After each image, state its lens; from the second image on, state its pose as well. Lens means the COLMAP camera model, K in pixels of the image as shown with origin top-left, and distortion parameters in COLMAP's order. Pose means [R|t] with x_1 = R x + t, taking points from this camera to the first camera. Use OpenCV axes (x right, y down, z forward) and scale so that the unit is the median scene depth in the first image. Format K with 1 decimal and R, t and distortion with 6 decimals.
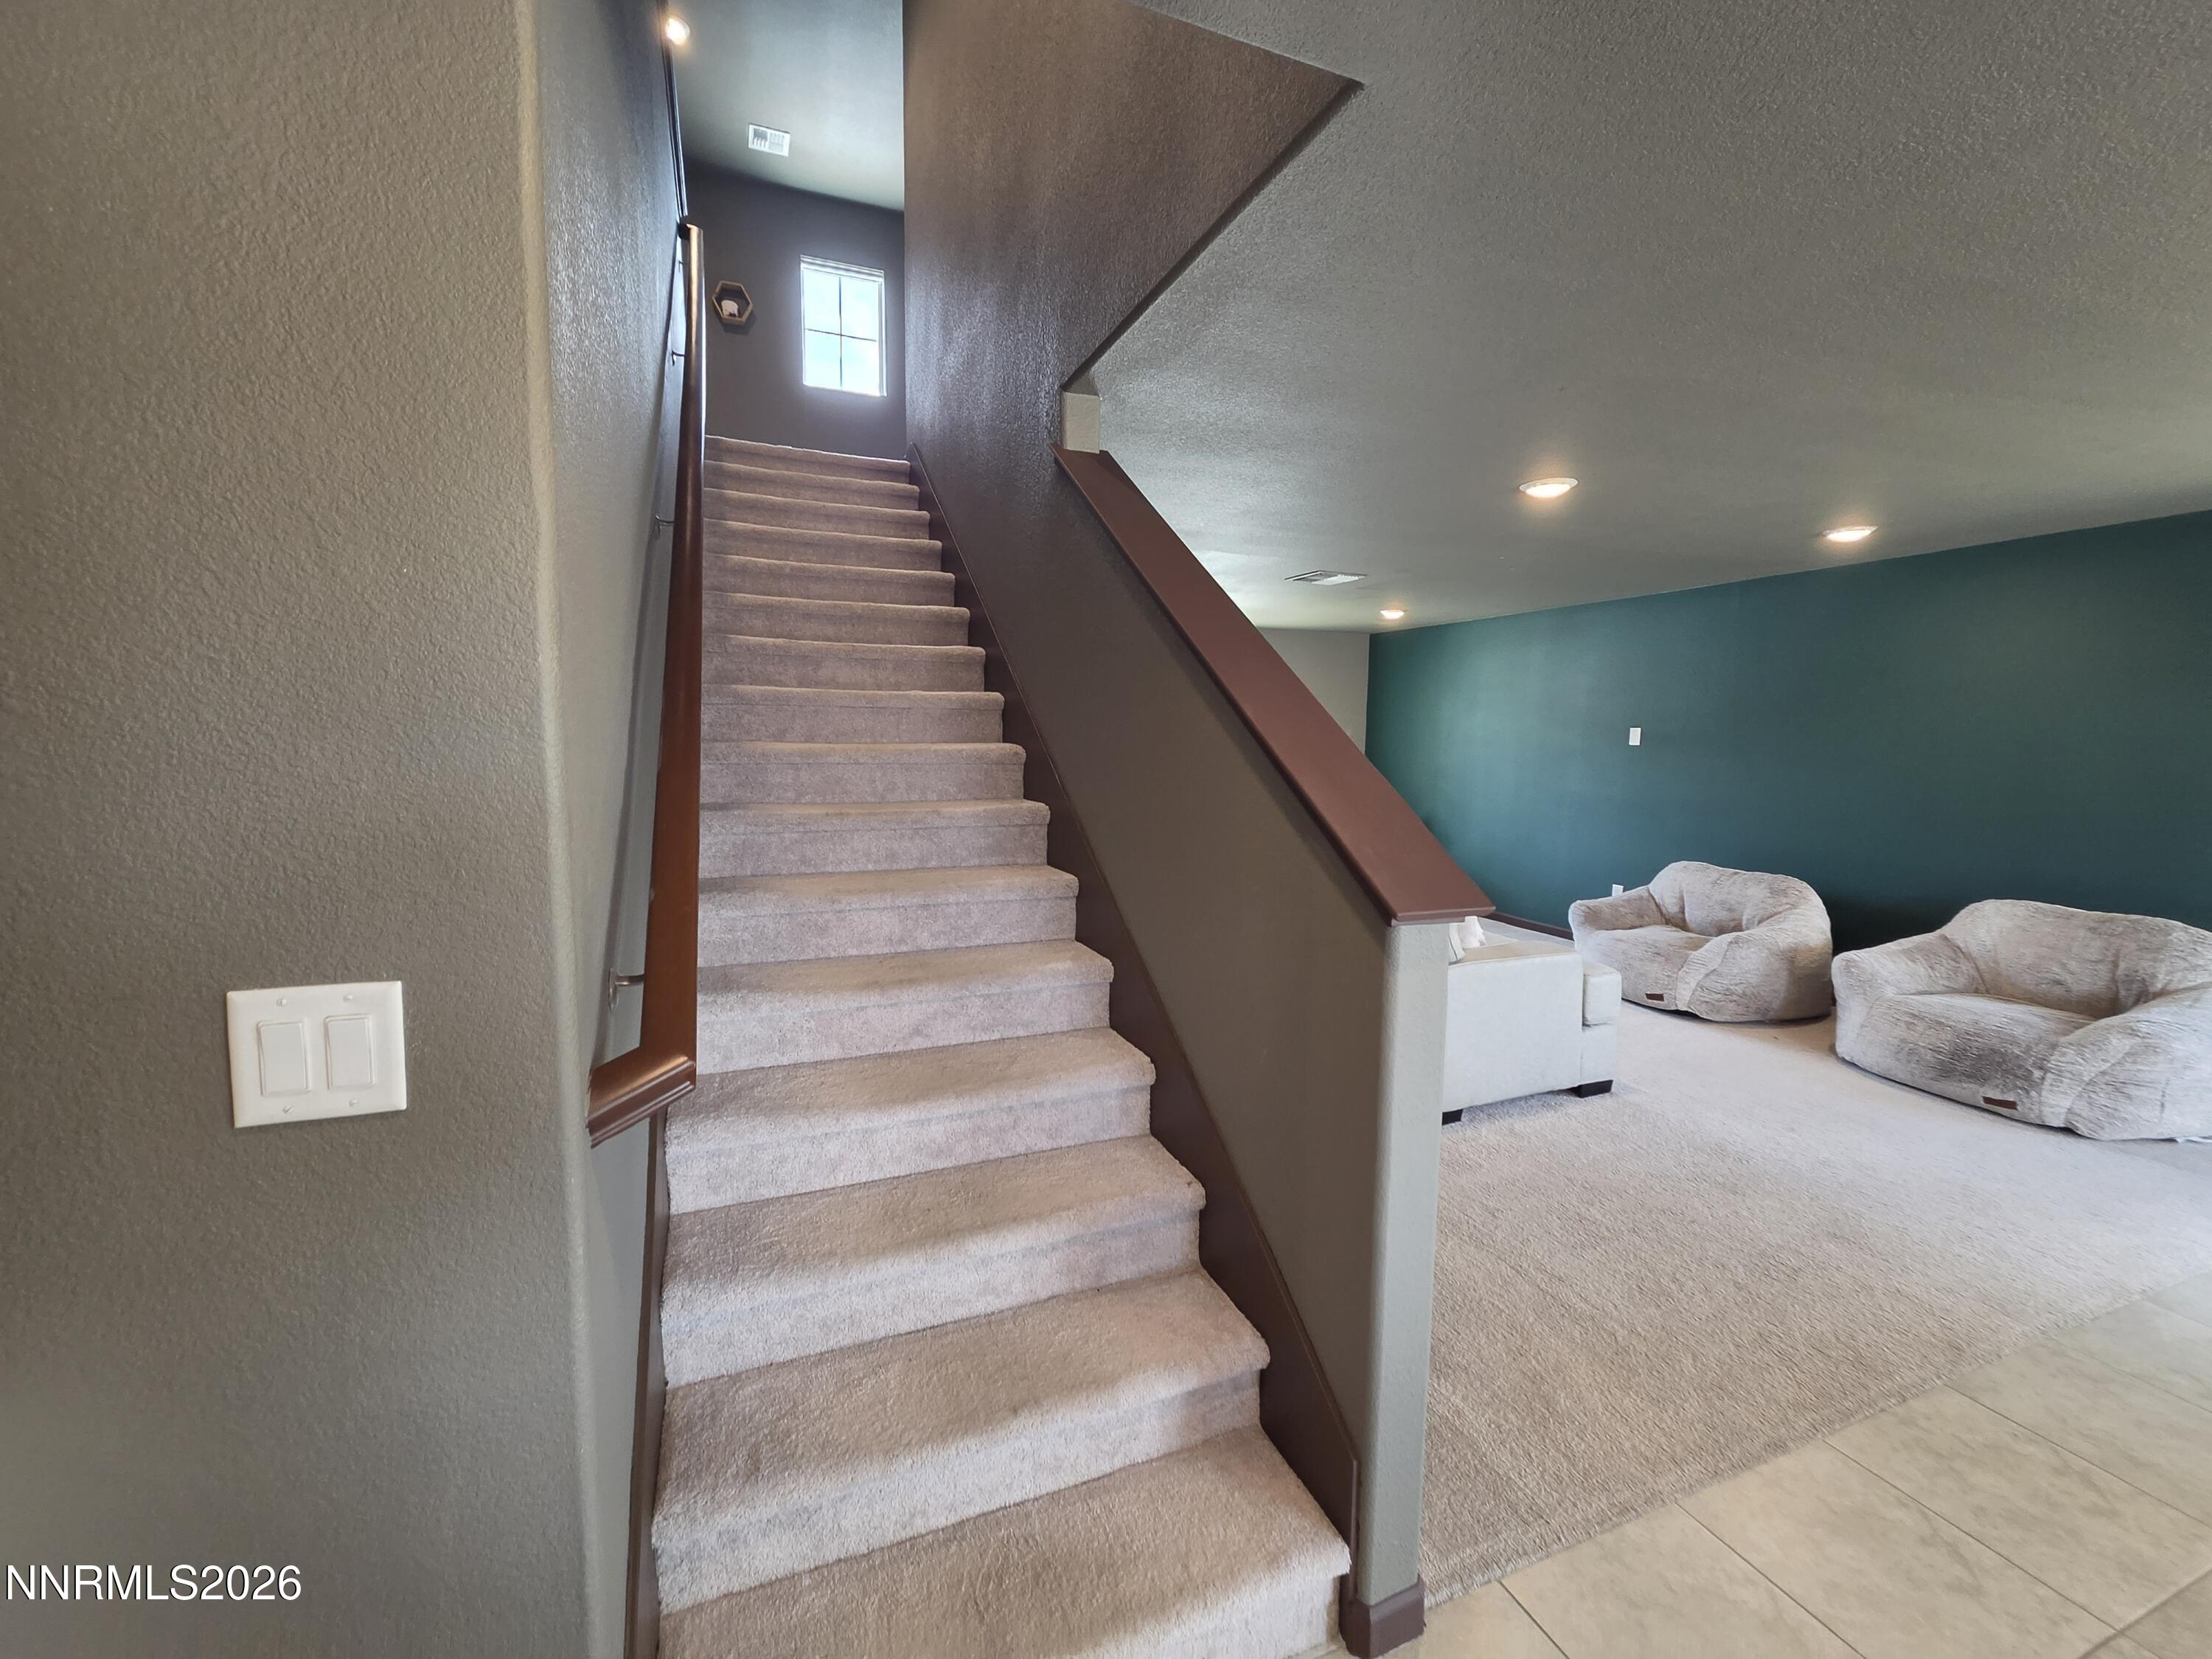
lens RADIAL K [[917.4, 0, 1112.8], [0, 917.4, 831.6], [0, 0, 1]] dist [0.001324, 0.000093]
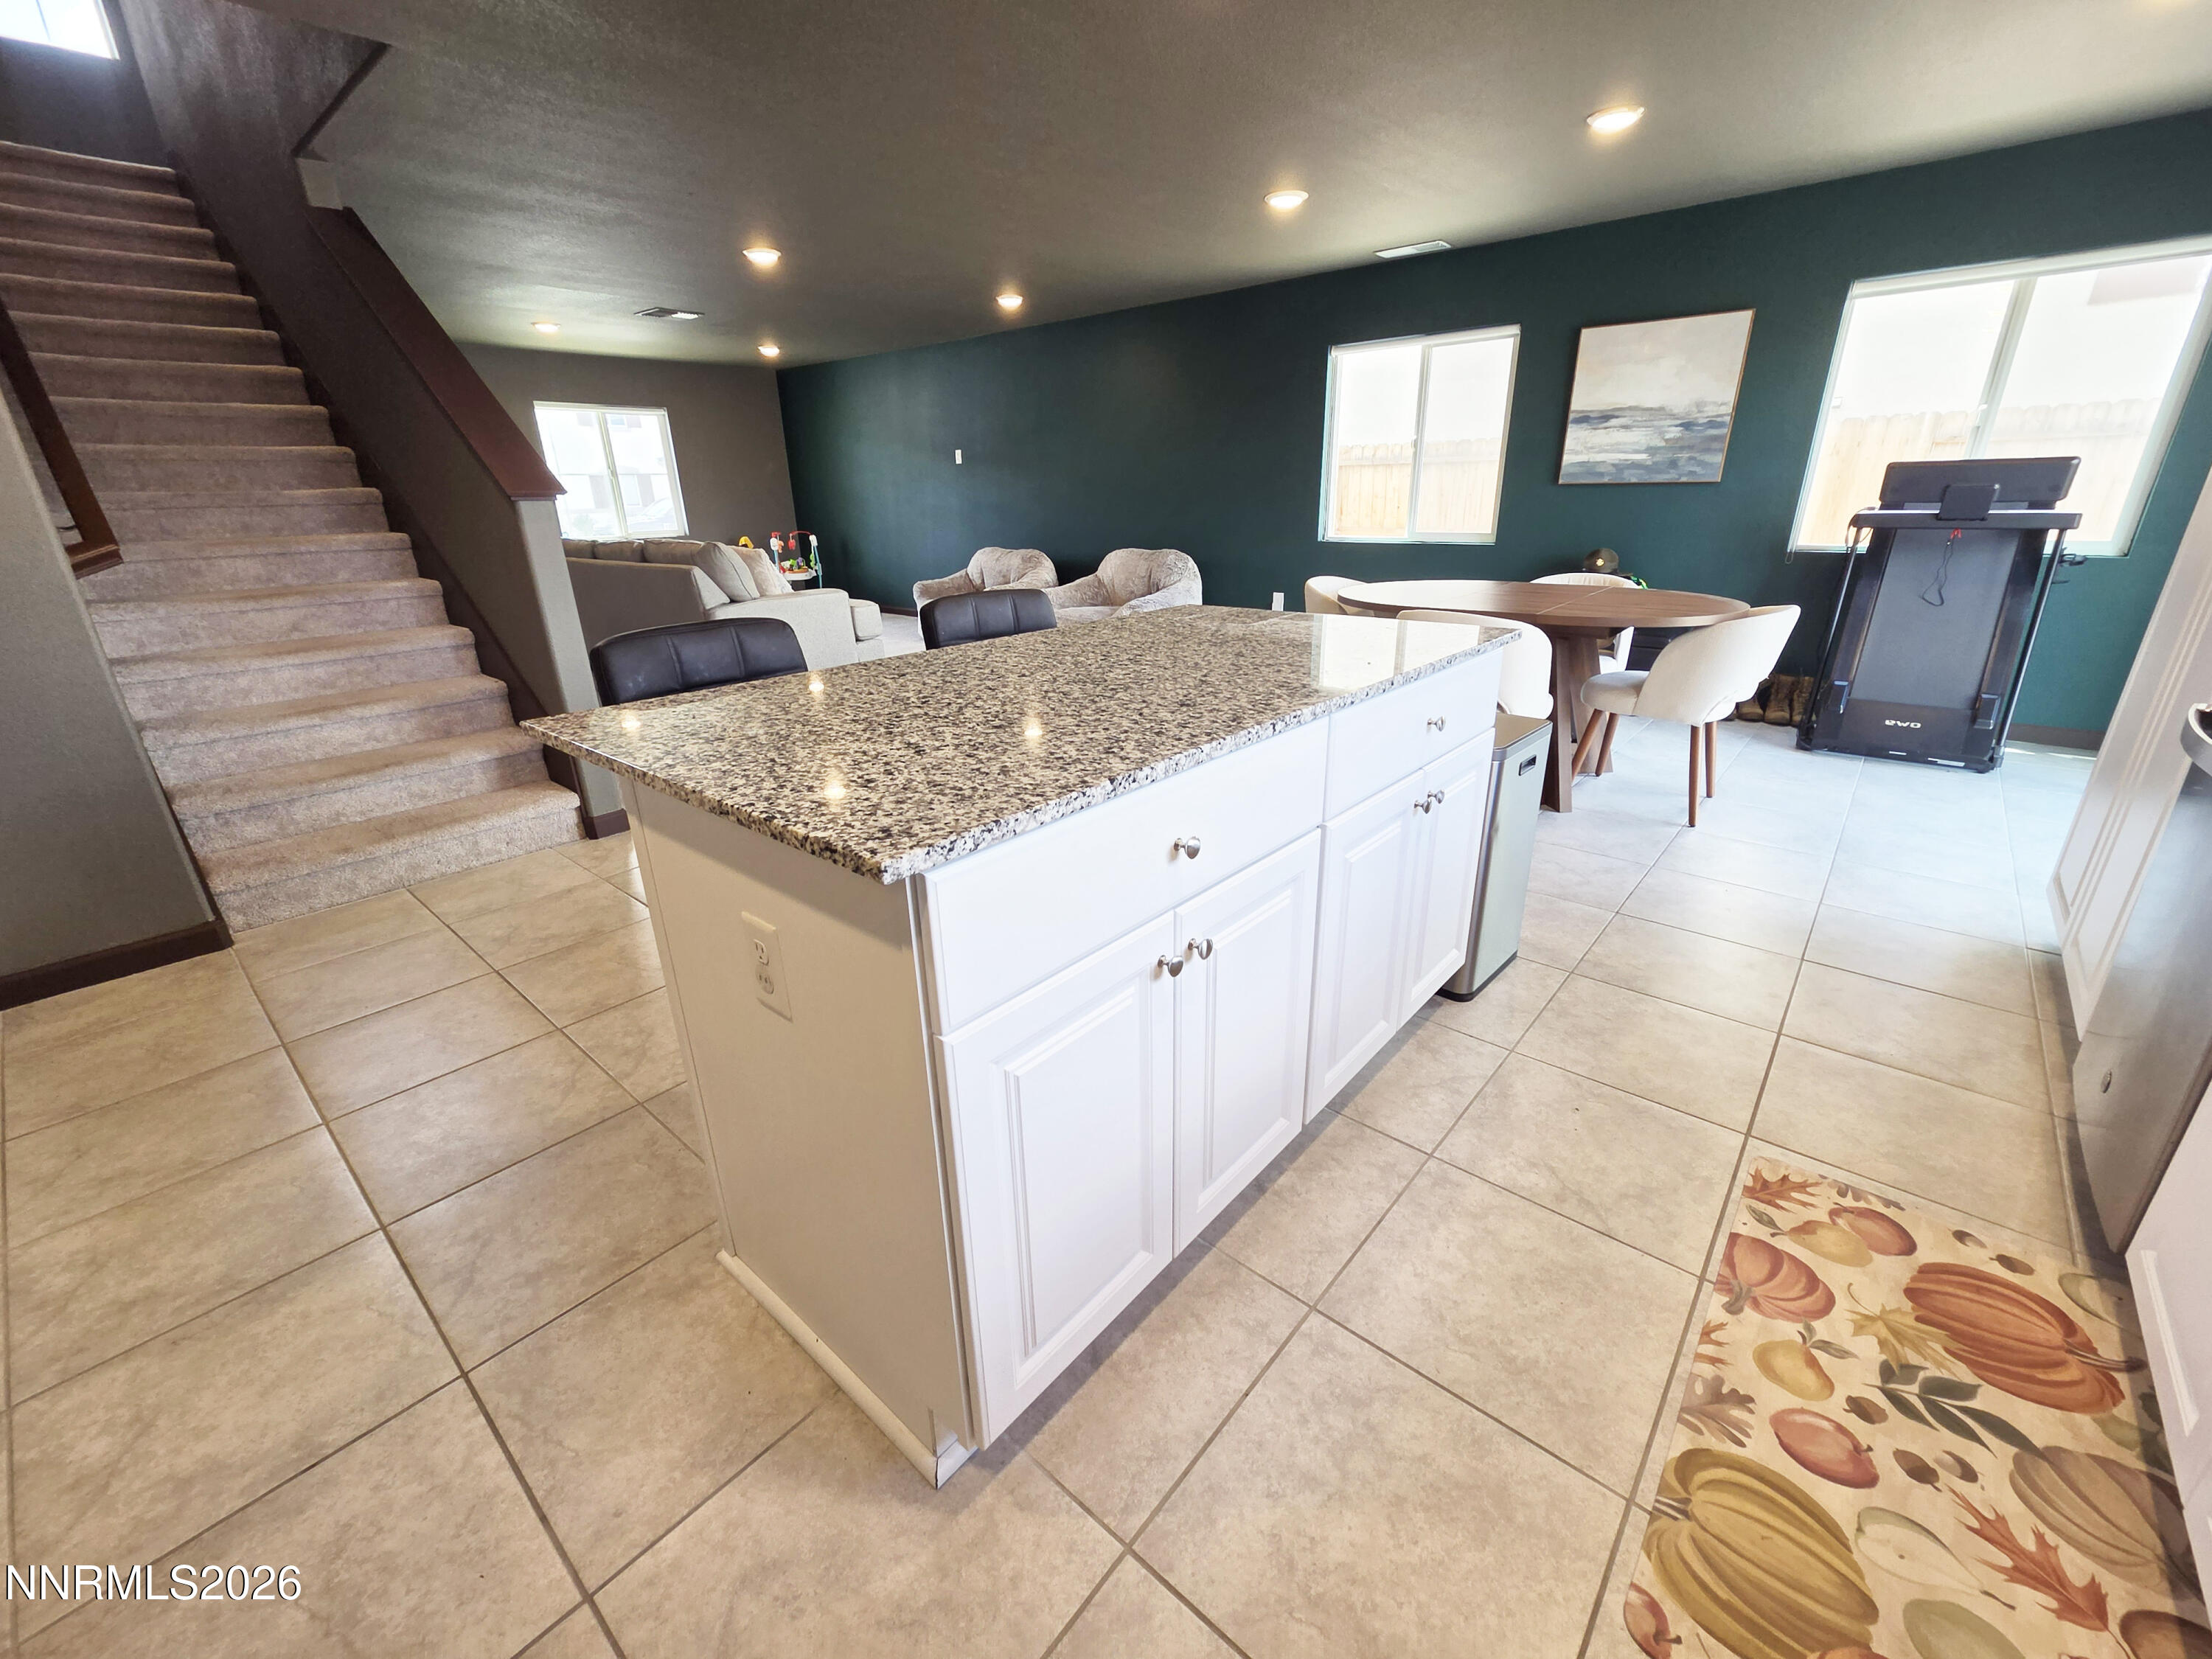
lens RADIAL K [[918.1, 0, 1107.9], [0, 918.1, 837.8], [0, 0, 1]] dist [0.000188, -0.003004]
pose [[0.890818, -0.188766, 0.413292, 0.244762], [0.079727, 0.960442, 0.266824, 0.201707], [-0.447310, -0.204741, 0.870629, -0.834596]]
